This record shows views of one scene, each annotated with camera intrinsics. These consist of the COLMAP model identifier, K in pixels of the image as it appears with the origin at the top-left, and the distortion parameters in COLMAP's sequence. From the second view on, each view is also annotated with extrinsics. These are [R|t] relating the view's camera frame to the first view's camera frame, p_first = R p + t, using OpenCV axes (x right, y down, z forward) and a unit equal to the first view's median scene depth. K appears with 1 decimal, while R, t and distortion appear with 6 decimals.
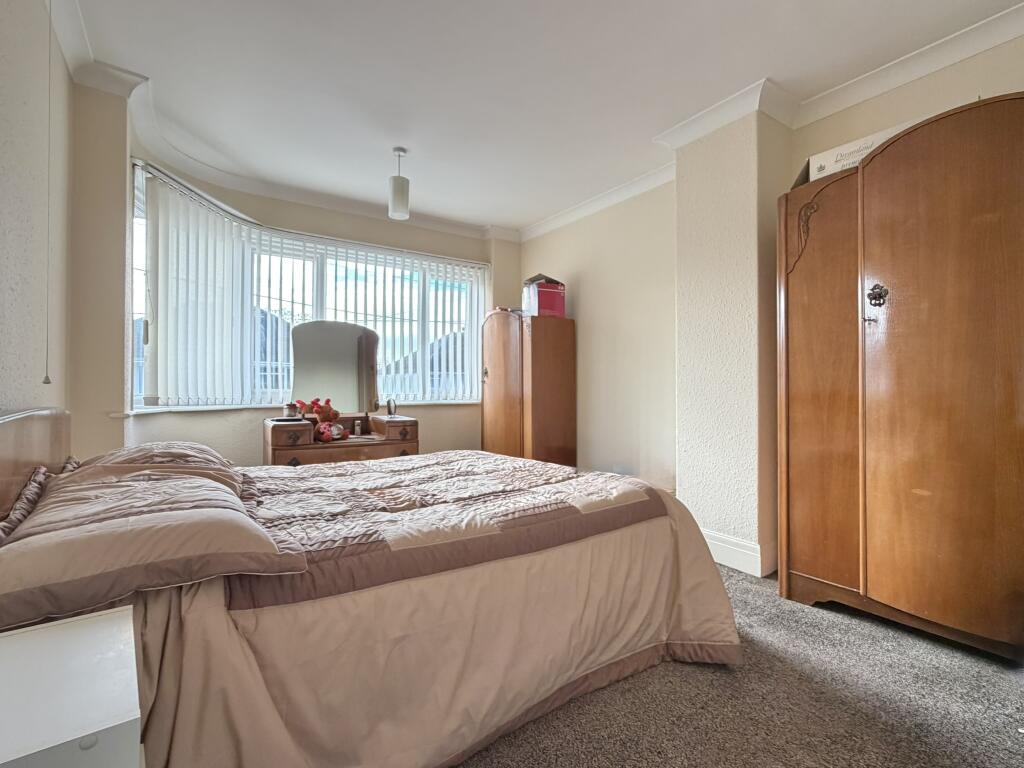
lens RADIAL K [[478.9, 0, 493.7], [0, 478.9, 384.8], [0, 0, 1]] dist [-0.001467, 0.000139]
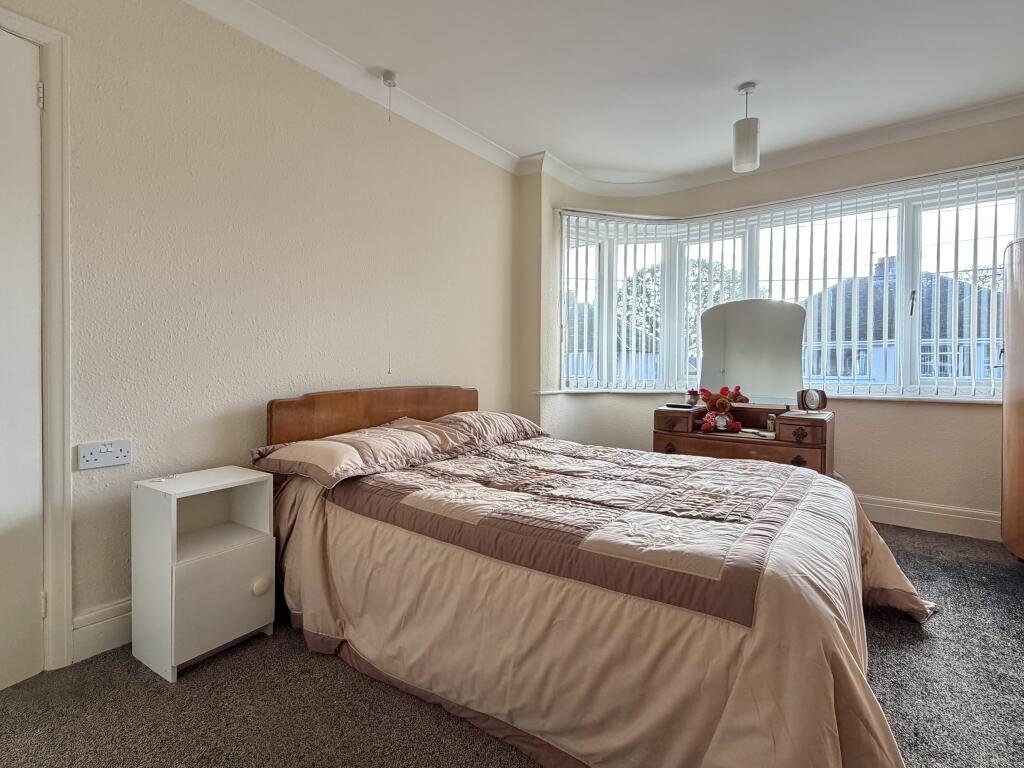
lens RADIAL K [[478.9, 0, 495.2], [0, 478.9, 374.1], [0, 0, 1]] dist [-0.001467, 0.000139]
pose [[0.331716, 0.009518, -0.943331, 0.387522], [0.004612, 0.999921, 0.011710, -0.008081], [0.943368, -0.008235, 0.331646, 0.280225]]
